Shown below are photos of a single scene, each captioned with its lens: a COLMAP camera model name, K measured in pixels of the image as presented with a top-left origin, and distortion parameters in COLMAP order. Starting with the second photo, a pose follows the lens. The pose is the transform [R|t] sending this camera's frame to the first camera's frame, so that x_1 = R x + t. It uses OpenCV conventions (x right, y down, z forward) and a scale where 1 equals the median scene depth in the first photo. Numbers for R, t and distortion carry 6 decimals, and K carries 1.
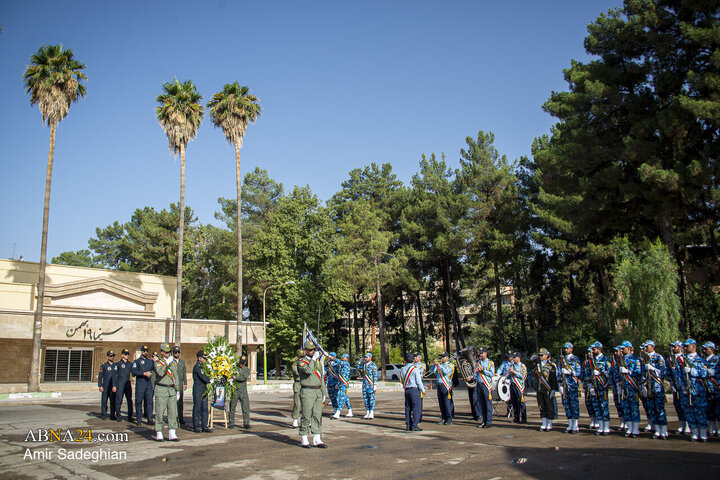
lens RADIAL K [[588.4, 0, 360.0], [0, 588.4, 240.0], [0, 0, 1]] dist [-0.099850, -0.000497]
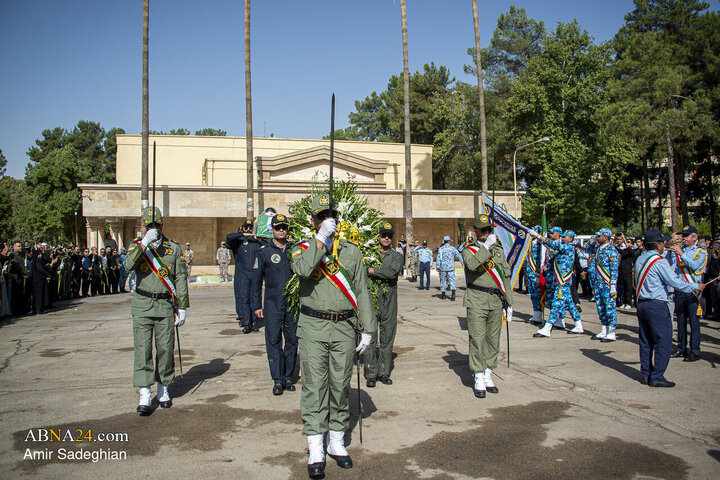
lens RADIAL K [[627.7, 0, 360.0], [0, 627.7, 240.0], [0, 0, 1]] dist [-0.169274, 0.113079]
pose [[0.891603, 0.007897, -0.452748, 0.024418], [0.085983, 0.978705, 0.186398, 0.020527], [0.444579, -0.205122, 0.871937, 0.104397]]
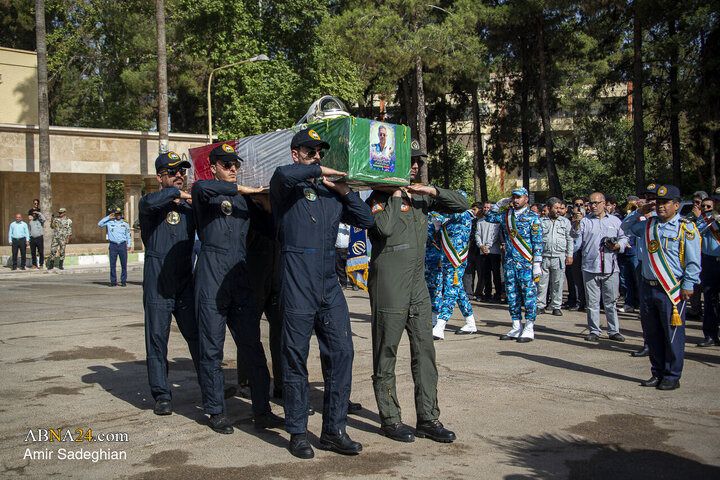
lens RADIAL K [[965.0, 0, 360.0], [0, 965.0, 240.0], [0, 0, 1]] dist [-0.005297, 0.500491]
pose [[0.999901, 0.008129, 0.011462, -0.027168], [-0.010579, 0.972367, 0.233218, 0.020095], [-0.009250, -0.233316, 0.972357, 0.090880]]
